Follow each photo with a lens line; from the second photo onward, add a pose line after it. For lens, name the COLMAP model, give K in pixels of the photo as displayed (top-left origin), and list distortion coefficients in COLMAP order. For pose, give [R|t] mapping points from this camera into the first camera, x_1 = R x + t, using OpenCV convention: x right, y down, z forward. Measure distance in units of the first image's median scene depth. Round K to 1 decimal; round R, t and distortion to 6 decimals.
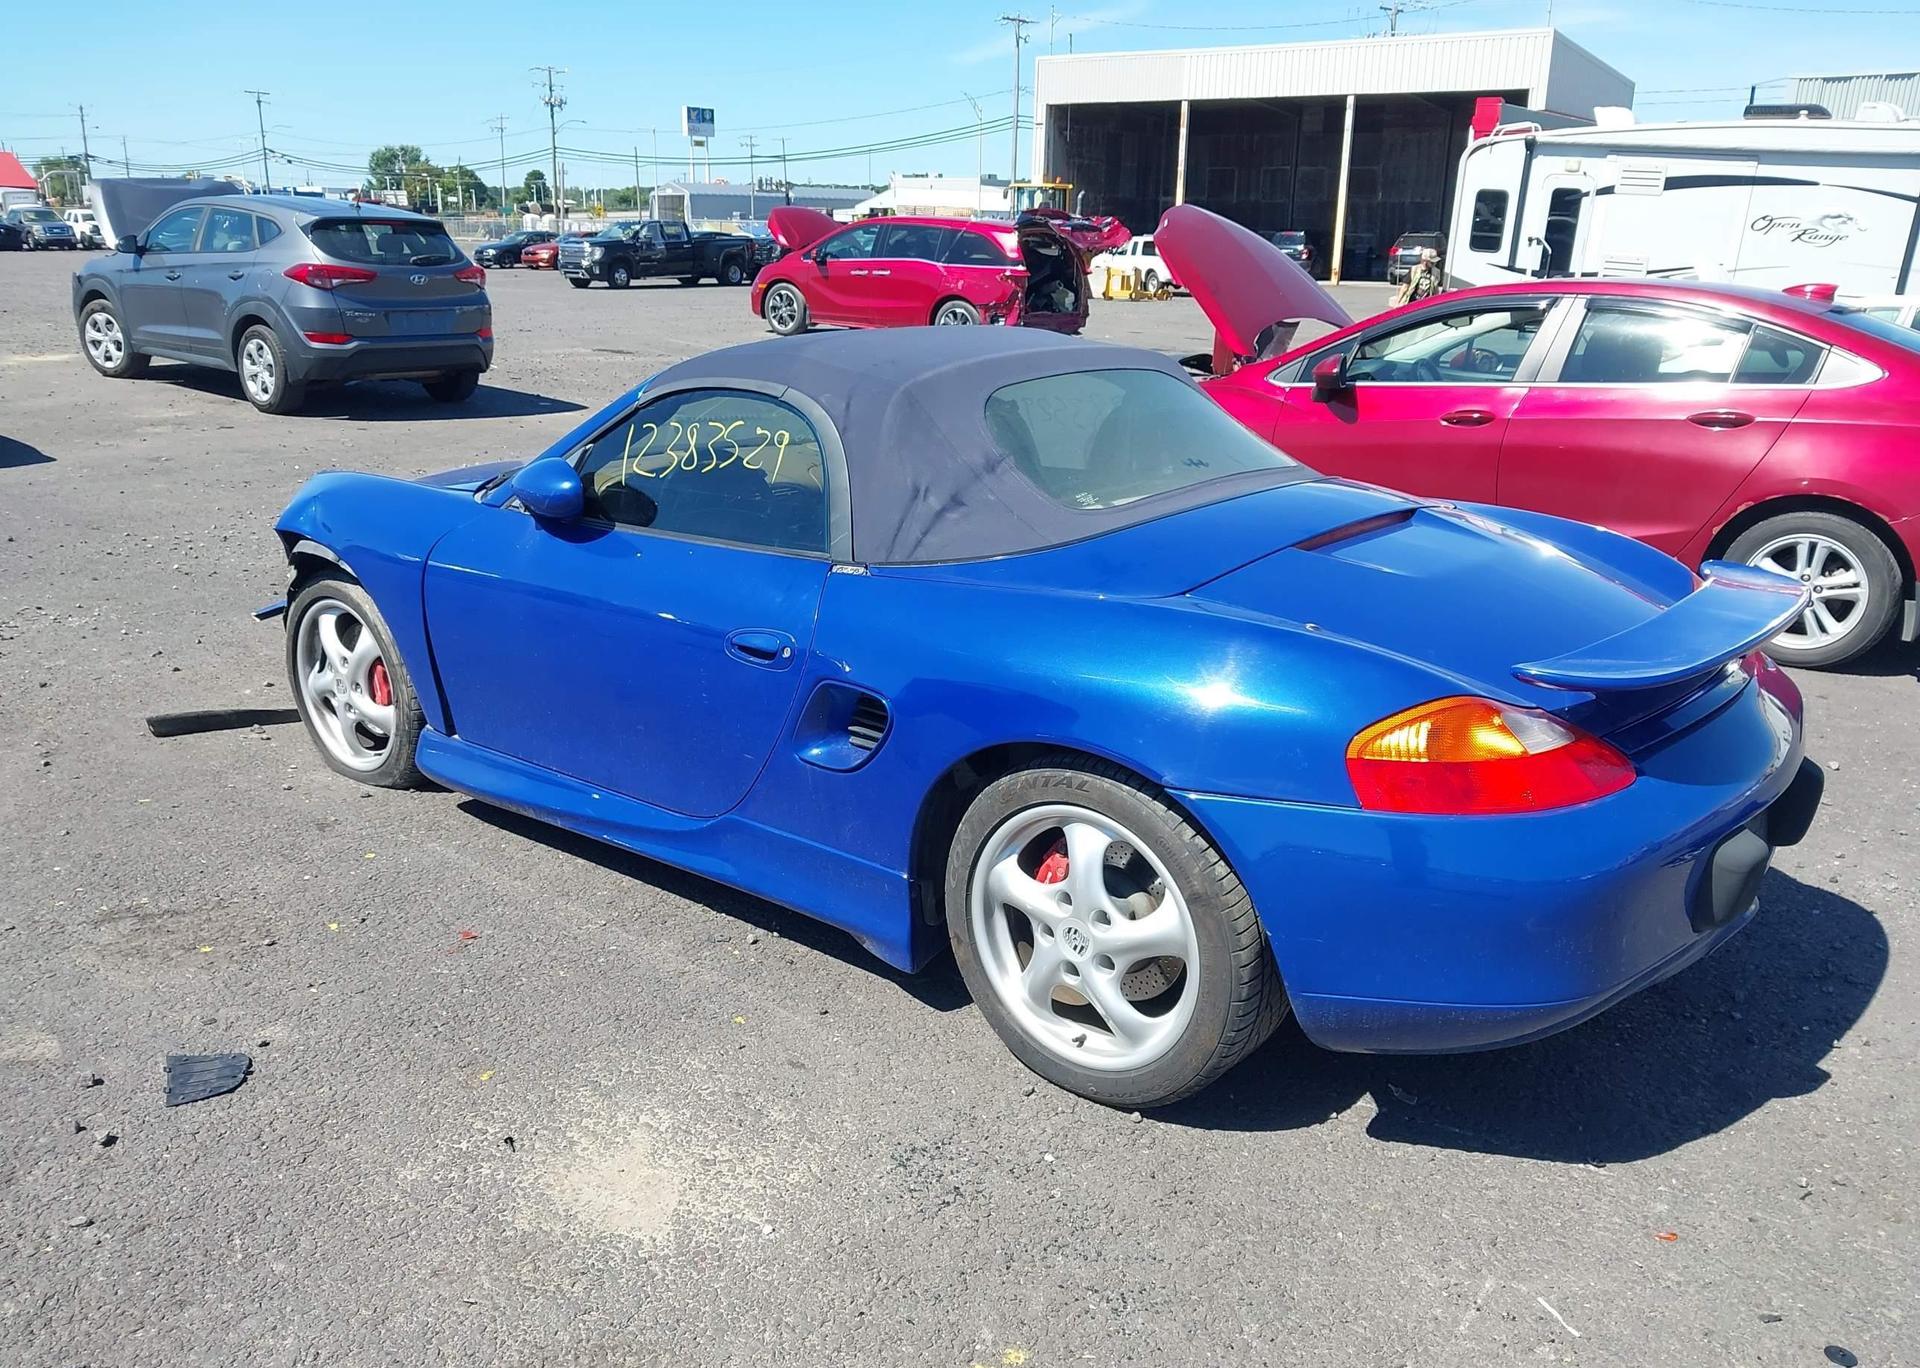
lens RADIAL K [[1504.2, 0, 972.9], [0, 1504.2, 678.7], [0, 0, 1]] dist [0.004409, -0.005851]
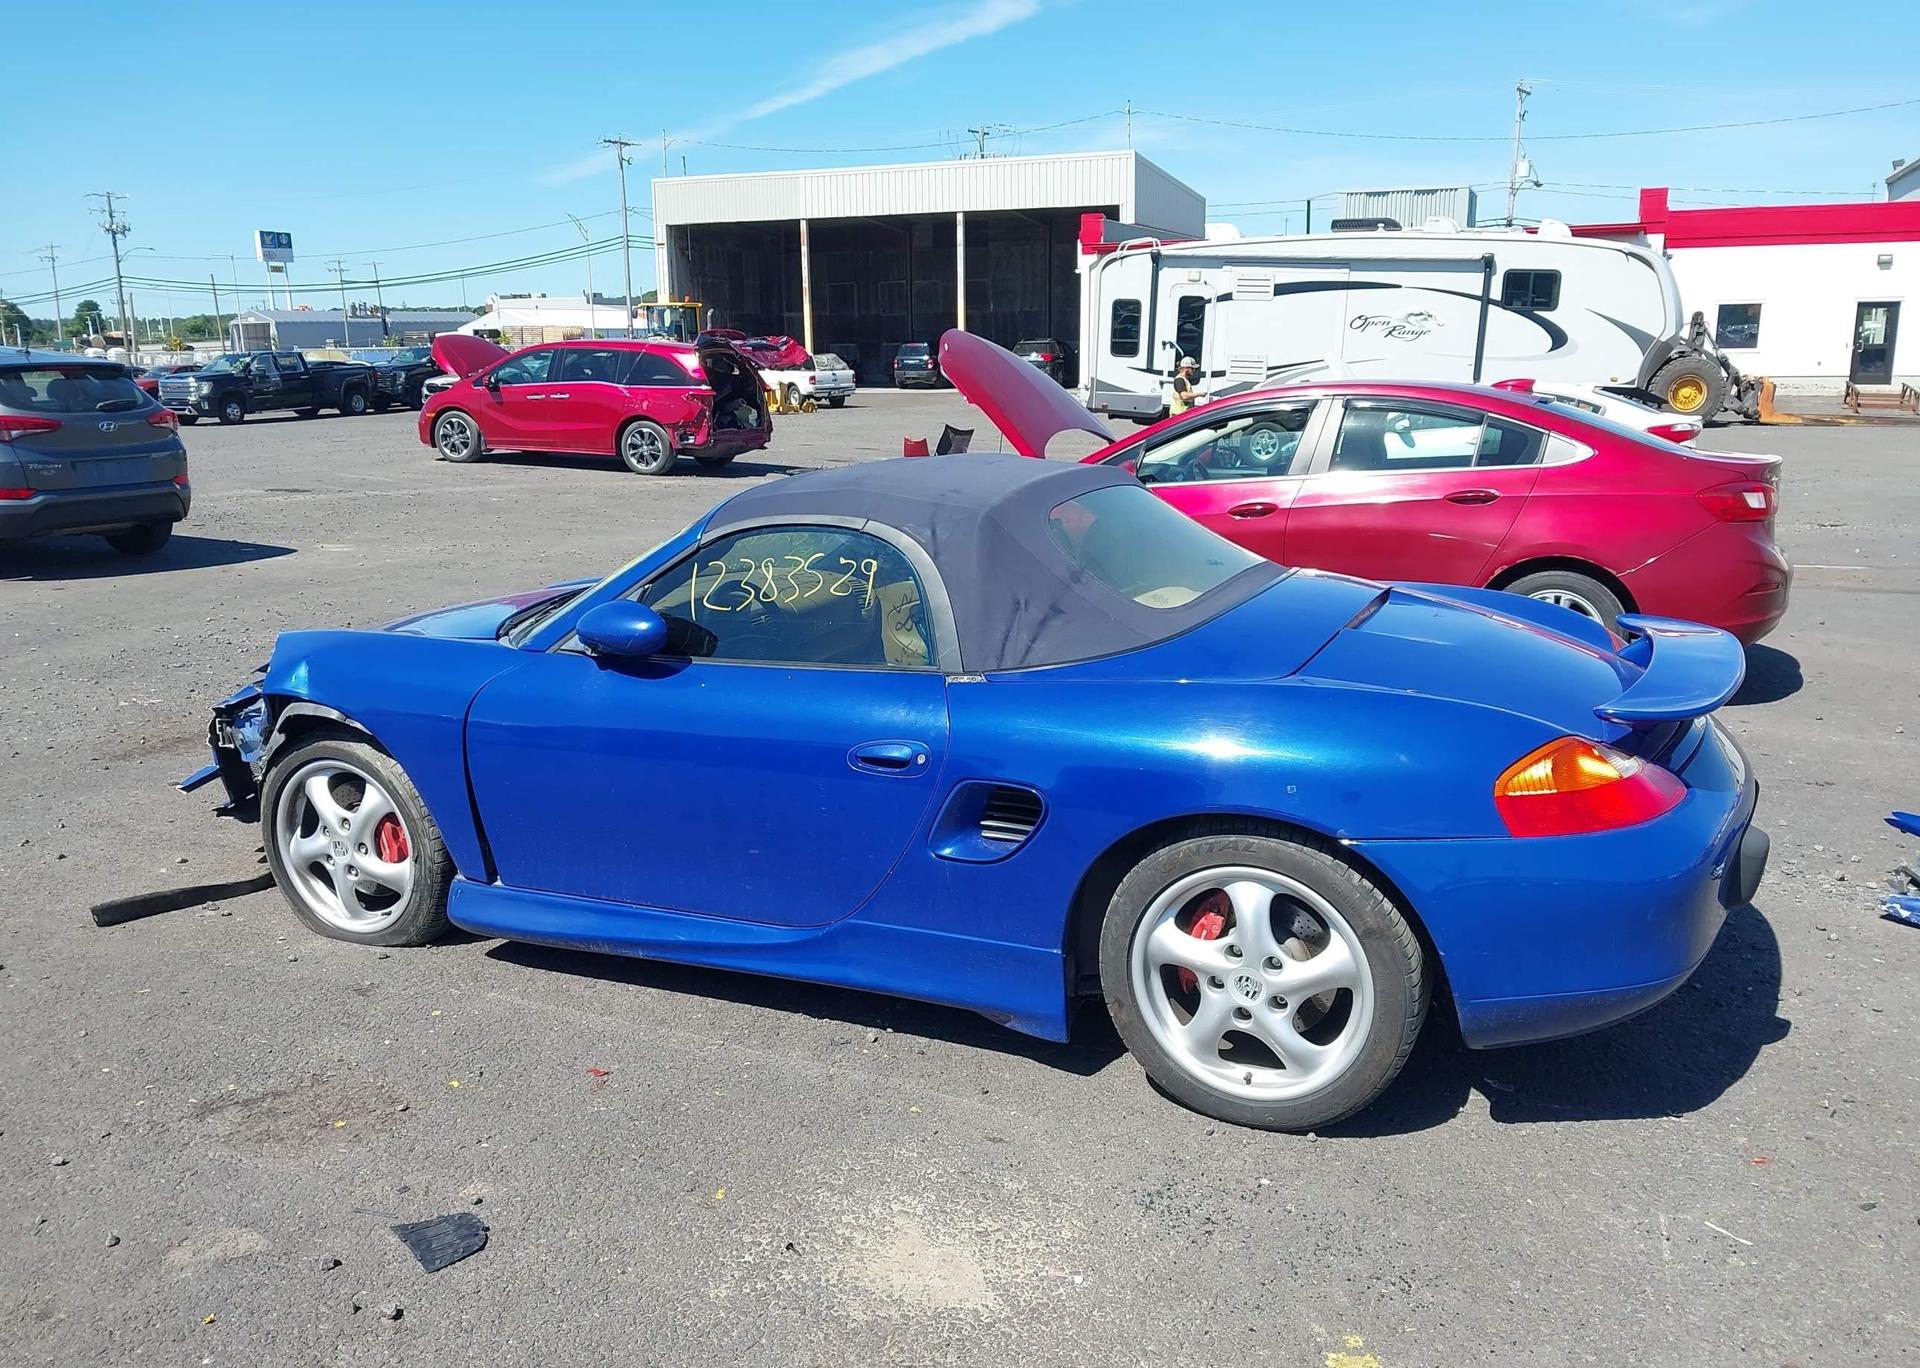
lens RADIAL K [[1498.8, 0, 963.6], [0, 1498.8, 705.7], [0, 0, 1]] dist [0.004430, -0.005656]
pose [[0.969436, -0.087532, 0.229198, -0.049518], [0.099389, 0.994216, -0.040688, -0.001445], [-0.224311, 0.062224, 0.972529, -0.007642]]
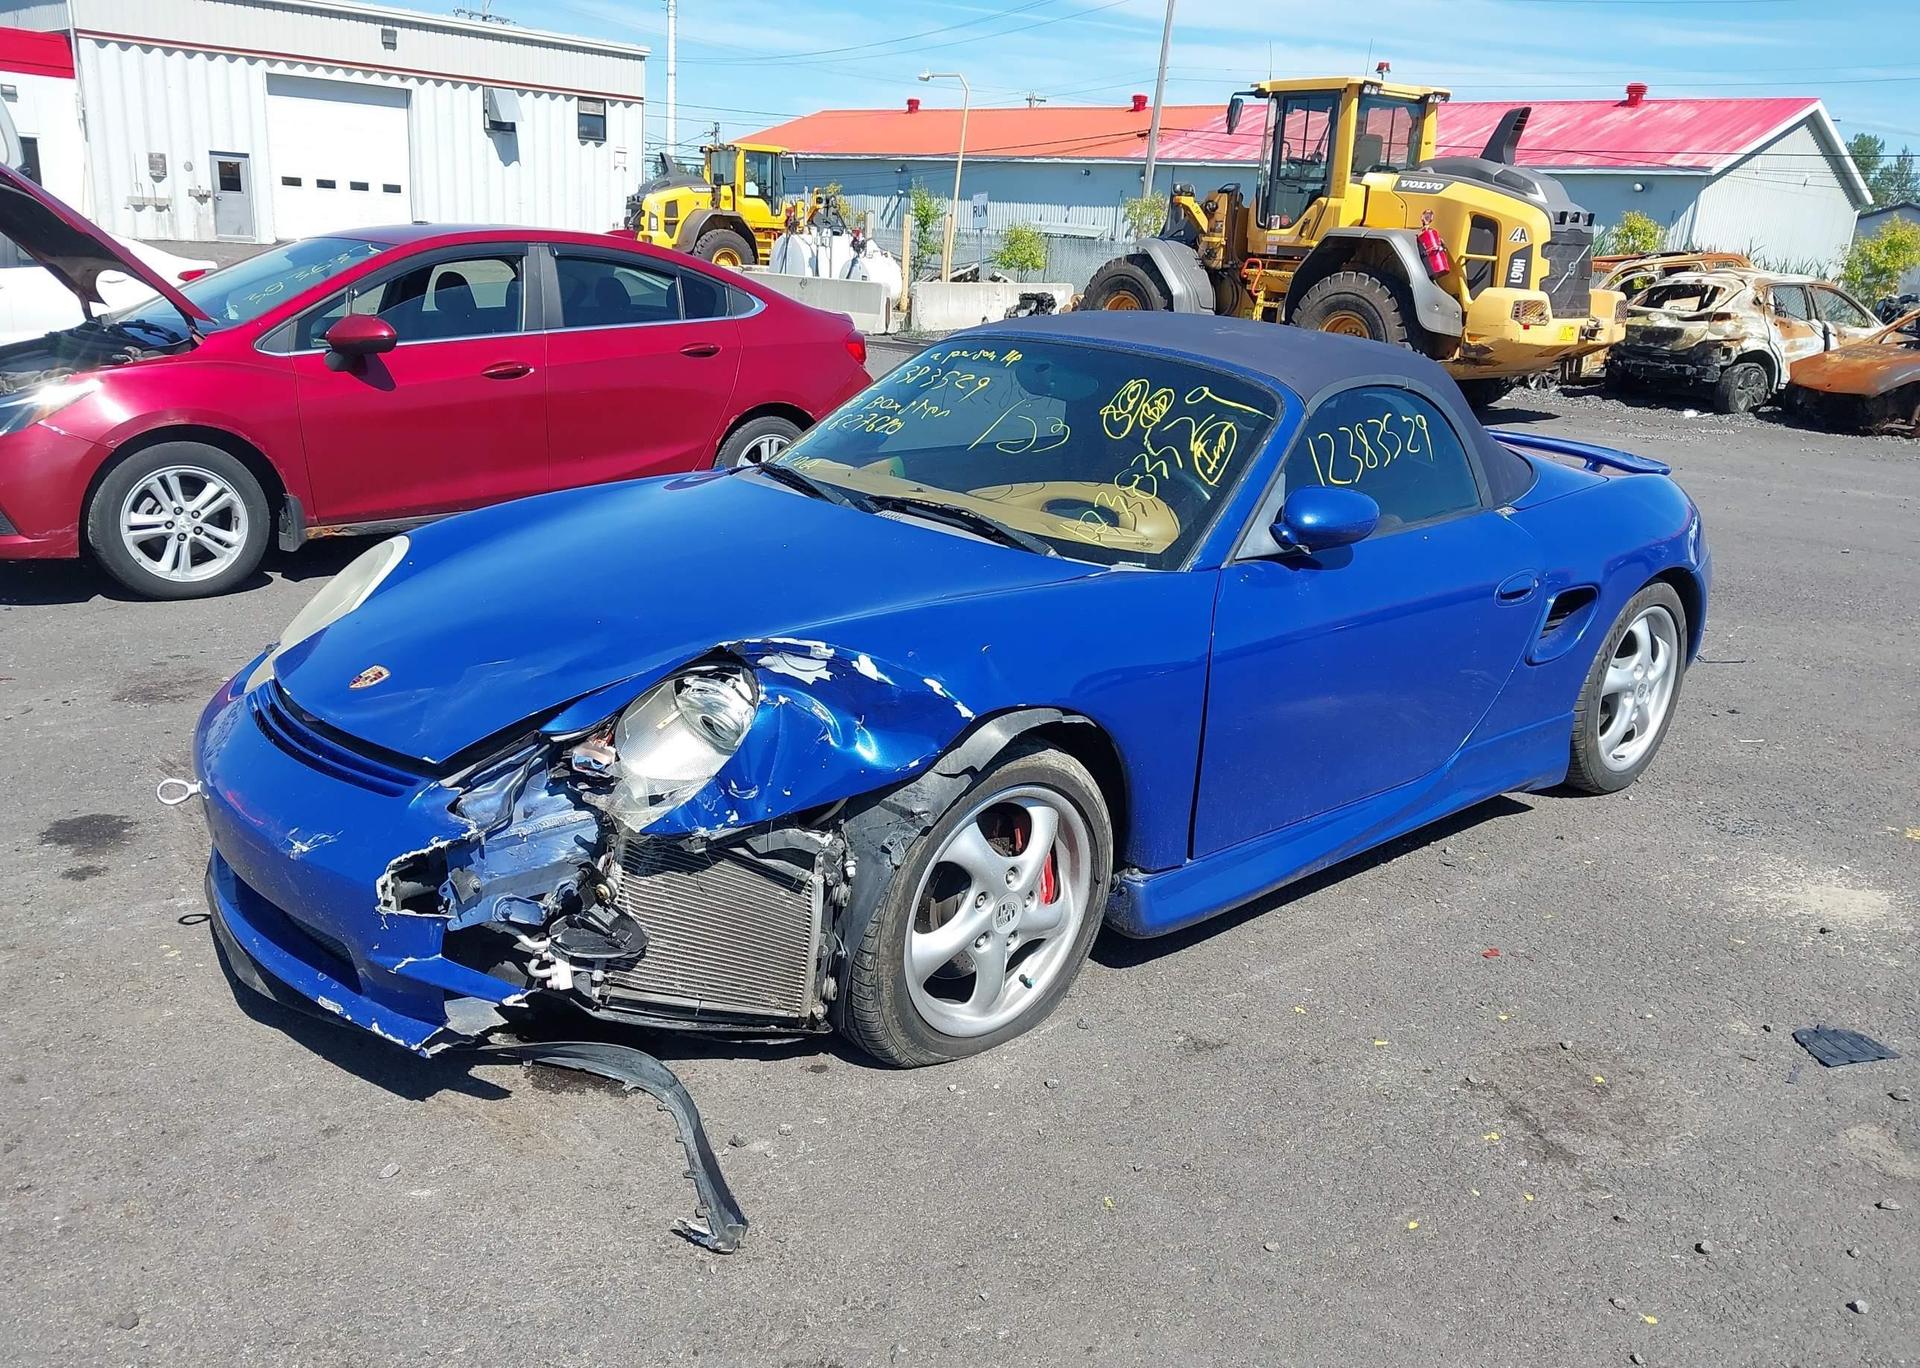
lens RADIAL K [[1498.8, 0, 963.6], [0, 1498.8, 705.7], [0, 0, 1]] dist [0.004430, -0.005656]
pose [[0.177440, -0.305309, 0.935575, -0.206199], [0.227921, 0.937563, 0.262731, -0.052632], [-0.957375, 0.166618, 0.235947, 0.172070]]
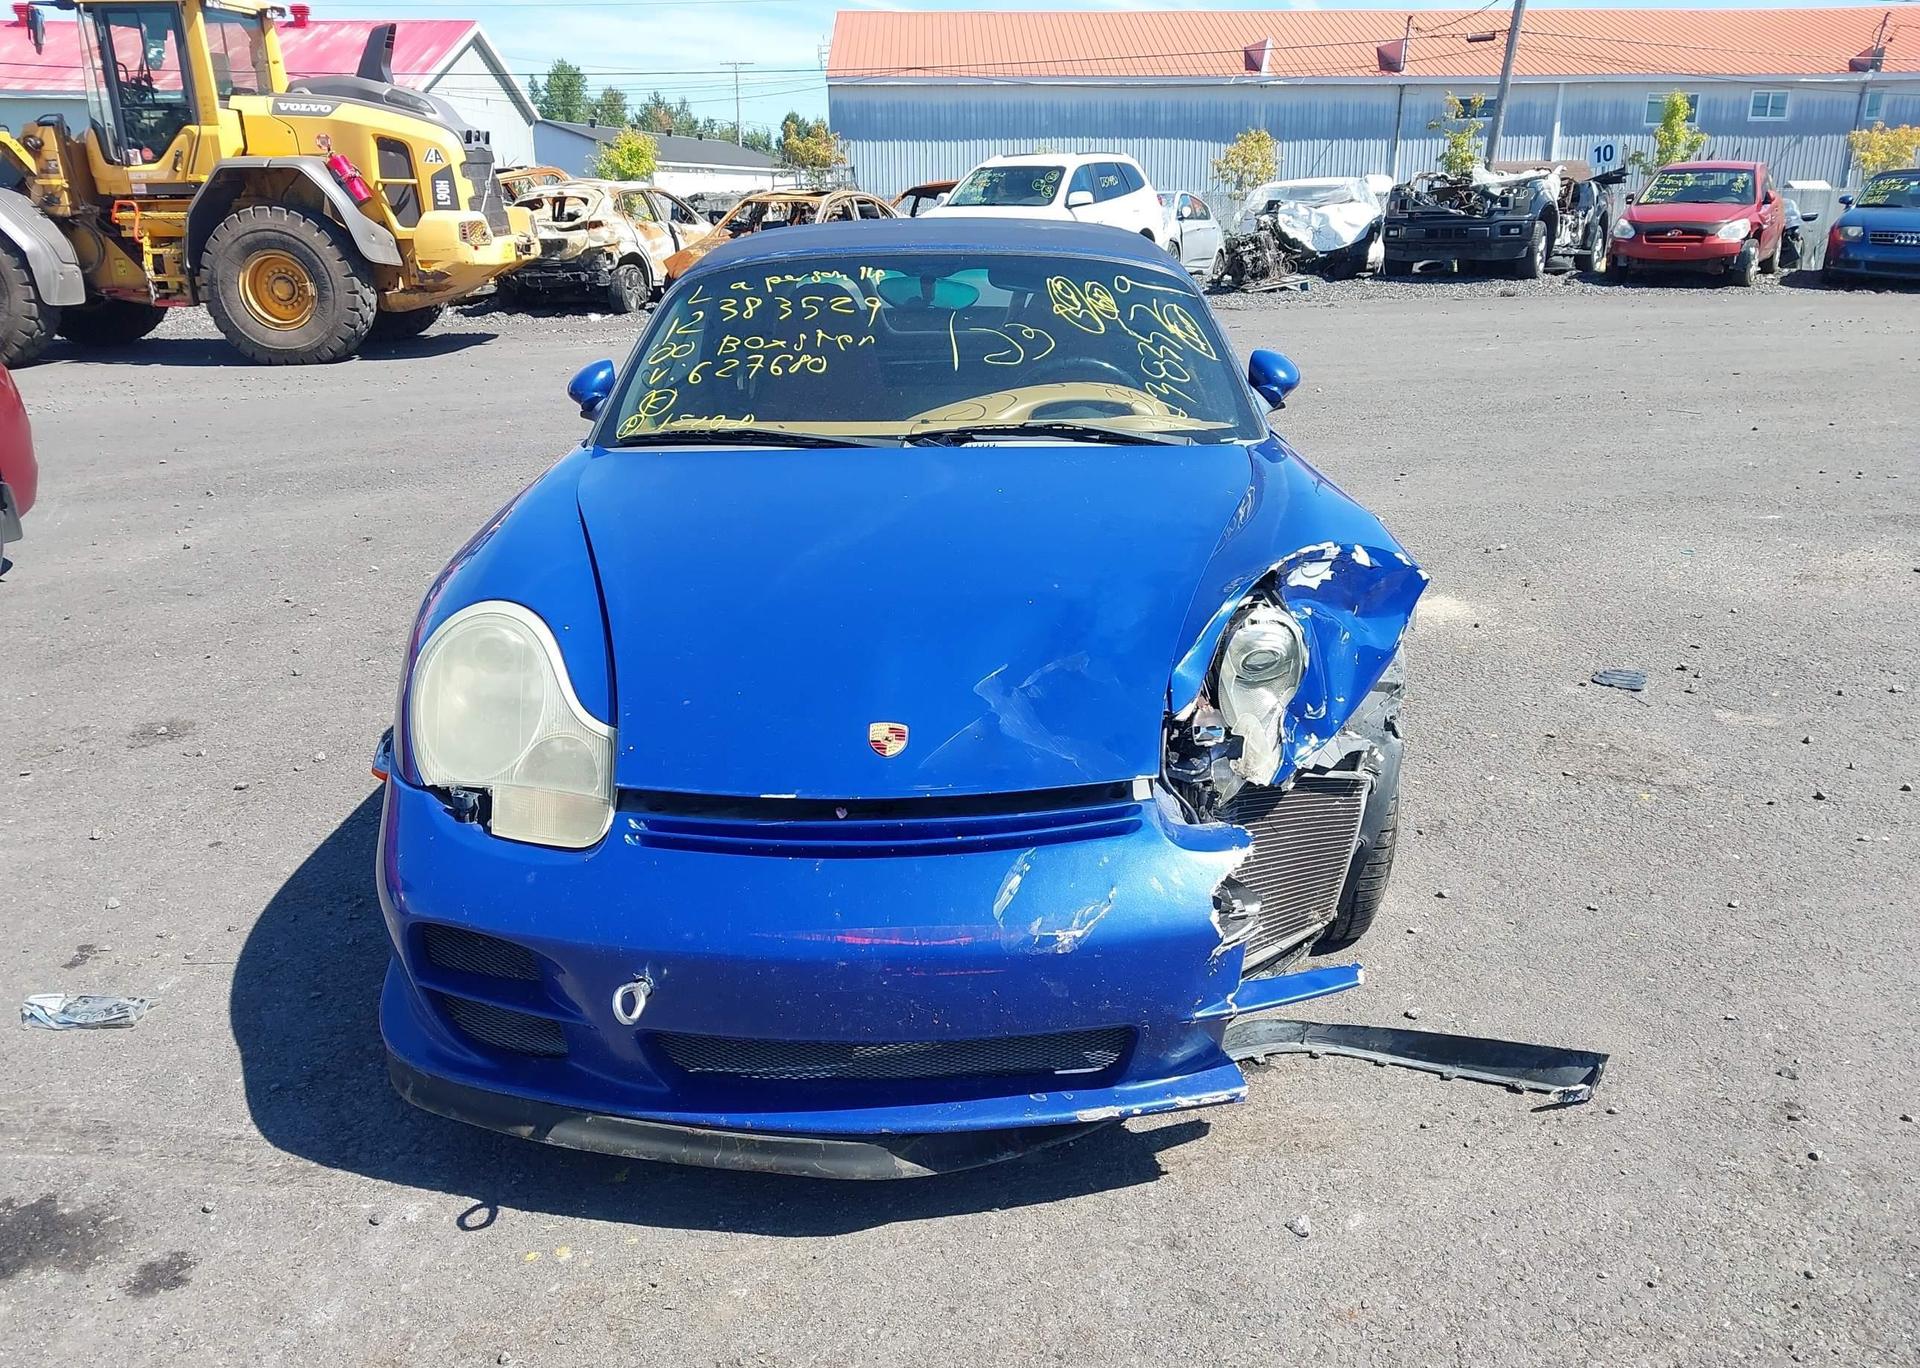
lens RADIAL K [[1498.8, 0, 963.6], [0, 1498.8, 705.7], [0, 0, 1]] dist [0.004430, -0.005656]
pose [[-0.586681, -0.275193, 0.761626, -0.171049], [0.229006, 0.845724, 0.481983, -0.081632], [-0.776763, 0.457187, -0.433149, 0.291271]]
